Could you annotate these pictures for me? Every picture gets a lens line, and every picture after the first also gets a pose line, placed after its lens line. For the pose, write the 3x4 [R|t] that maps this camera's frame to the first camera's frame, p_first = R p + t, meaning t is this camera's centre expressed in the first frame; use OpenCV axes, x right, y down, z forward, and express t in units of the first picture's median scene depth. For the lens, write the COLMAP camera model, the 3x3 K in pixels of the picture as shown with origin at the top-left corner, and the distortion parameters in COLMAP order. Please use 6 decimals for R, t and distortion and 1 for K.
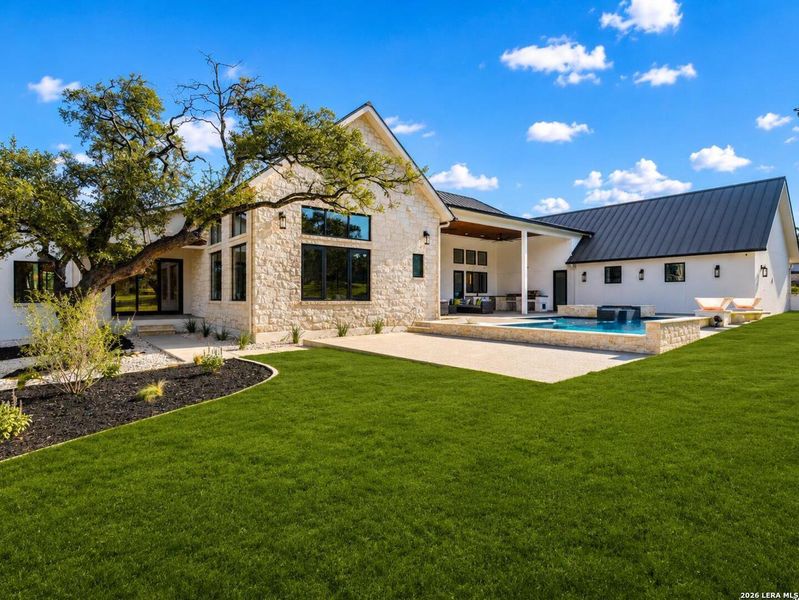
lens RADIAL K [[430.1, 0, 400.5], [0, 430.1, 298.3], [0, 0, 1]] dist [-0.045081, 0.001006]
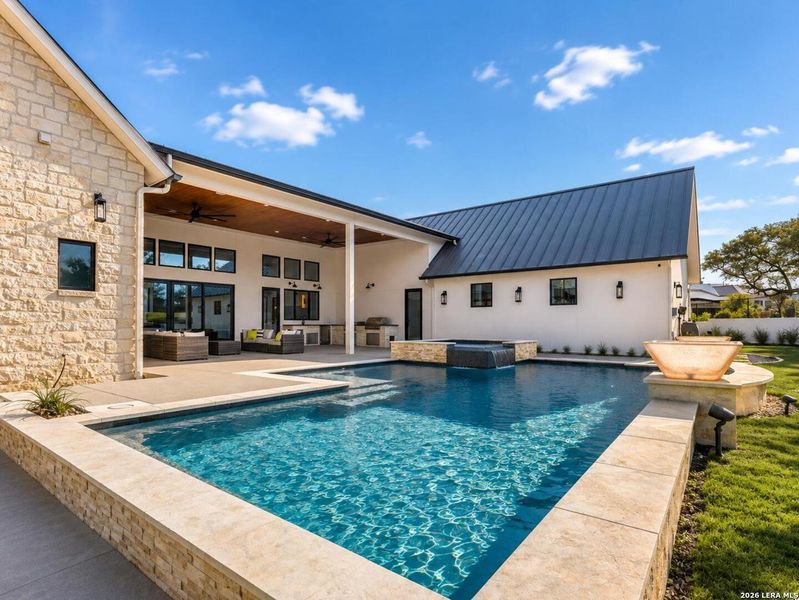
lens RADIAL K [[430.1, 0, 399.7], [0, 430.1, 301.9], [0, 0, 1]] dist [-0.045081, 0.001006]
pose [[0.972738, 0.011730, 0.231611, 0.192433], [0.000218, 0.998673, -0.051495, -0.007253], [-0.231908, 0.050141, 0.971445, 0.323699]]
